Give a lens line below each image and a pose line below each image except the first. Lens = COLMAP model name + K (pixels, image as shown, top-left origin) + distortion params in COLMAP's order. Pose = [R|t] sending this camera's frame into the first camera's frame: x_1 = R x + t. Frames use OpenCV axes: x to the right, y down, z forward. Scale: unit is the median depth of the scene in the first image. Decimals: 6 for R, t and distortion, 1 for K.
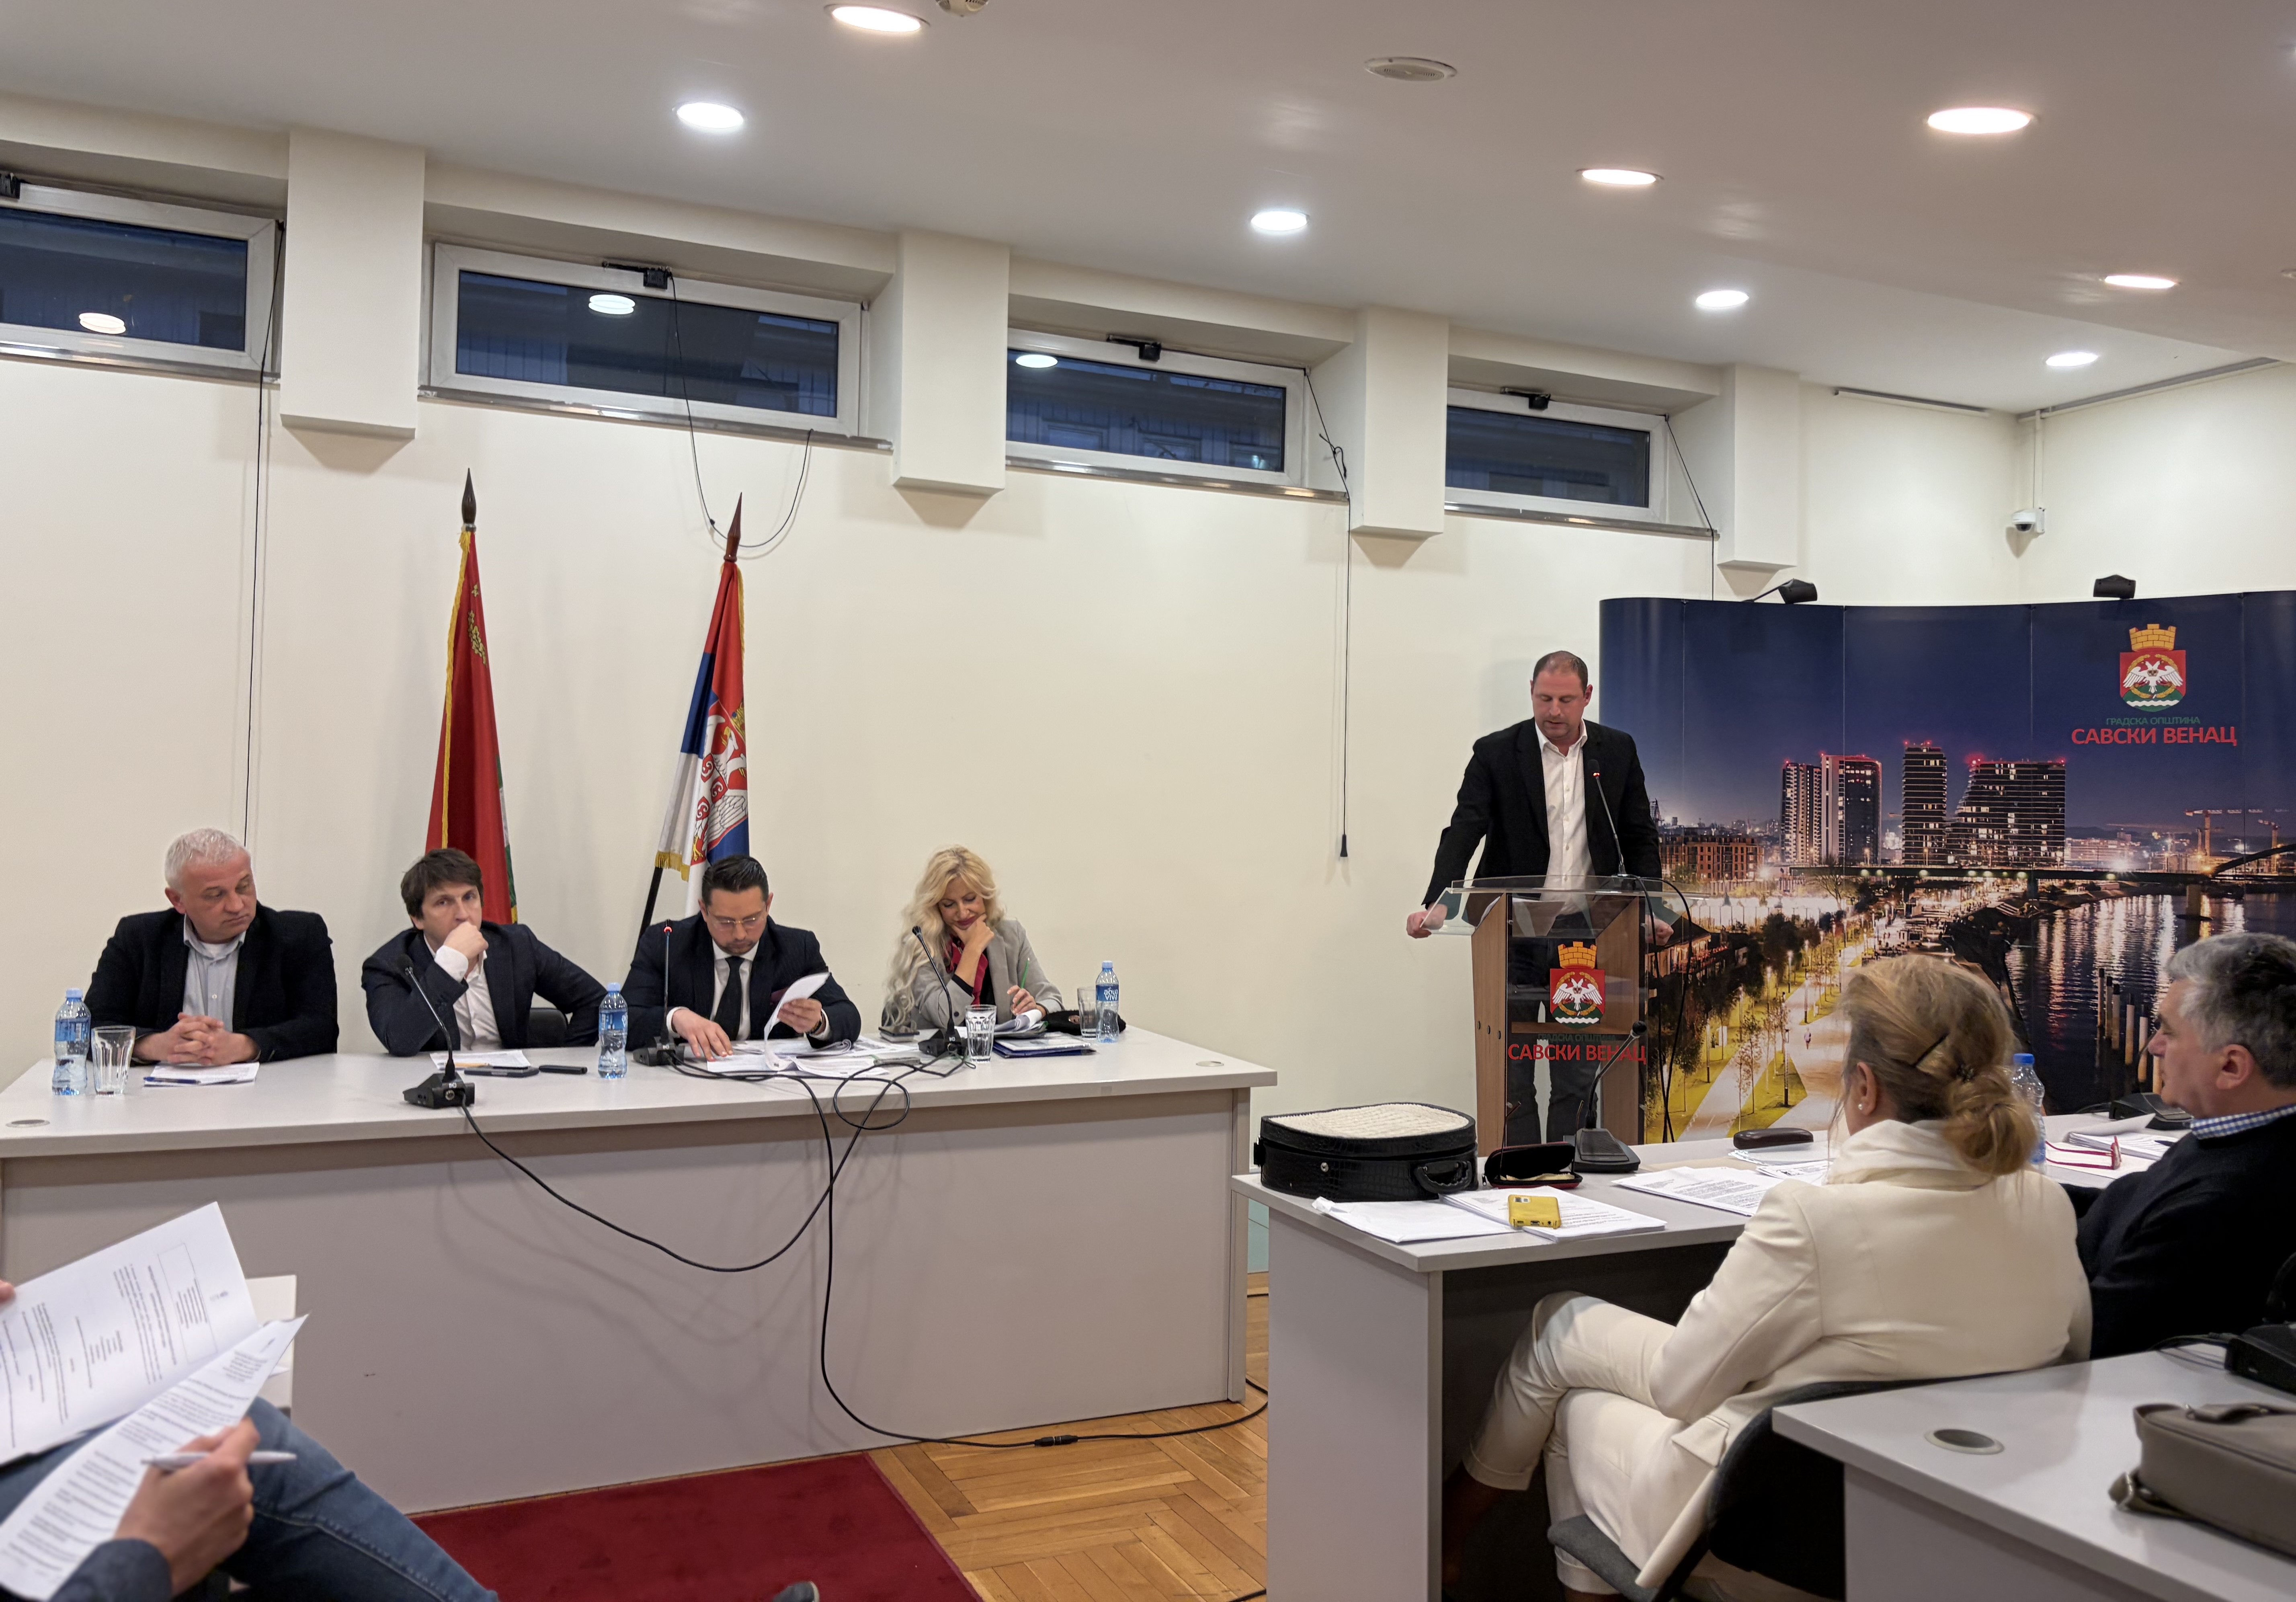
lens RADIAL K [[1772.8, 0, 1194.0], [0, 1772.8, 797.0], [0, 0, 1]] dist [-0.003946, -0.011415]
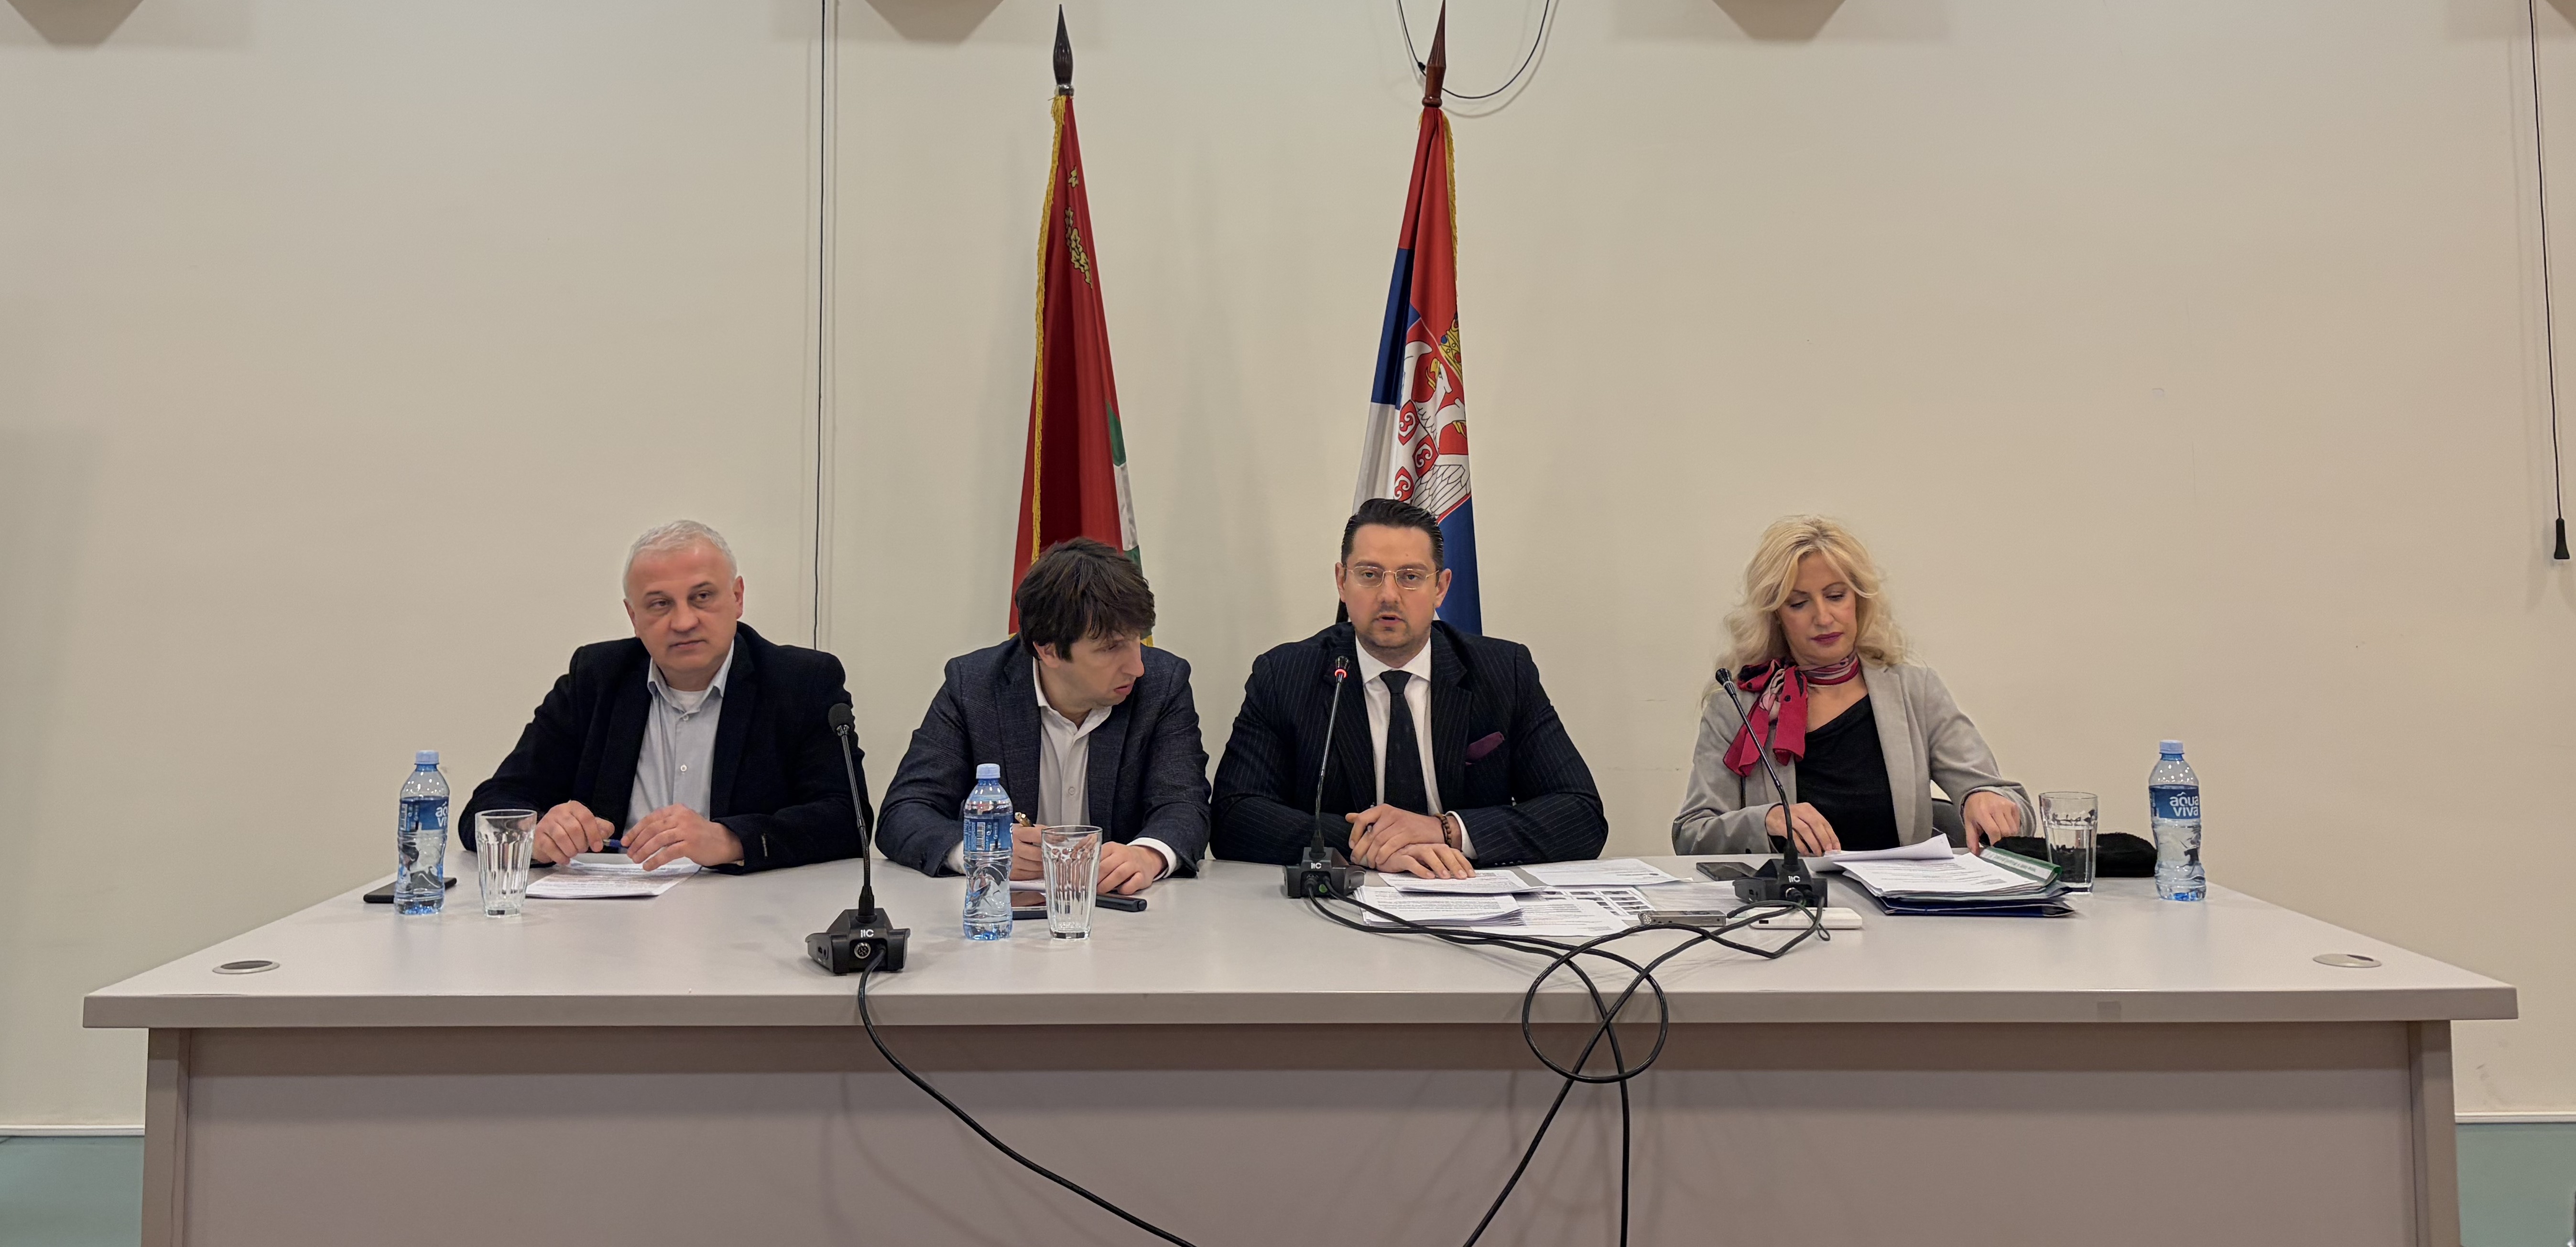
lens RADIAL K [[2057.1, 0, 1252.6], [0, 2057.1, 338.8], [0, 0, 1]] dist [0.049084, -0.001039]
pose [[0.907097, -0.063996, -0.416029, -0.008486], [0.022815, 0.994397, -0.103218, 0.024211], [0.420304, 0.084136, 0.903474, 0.240611]]
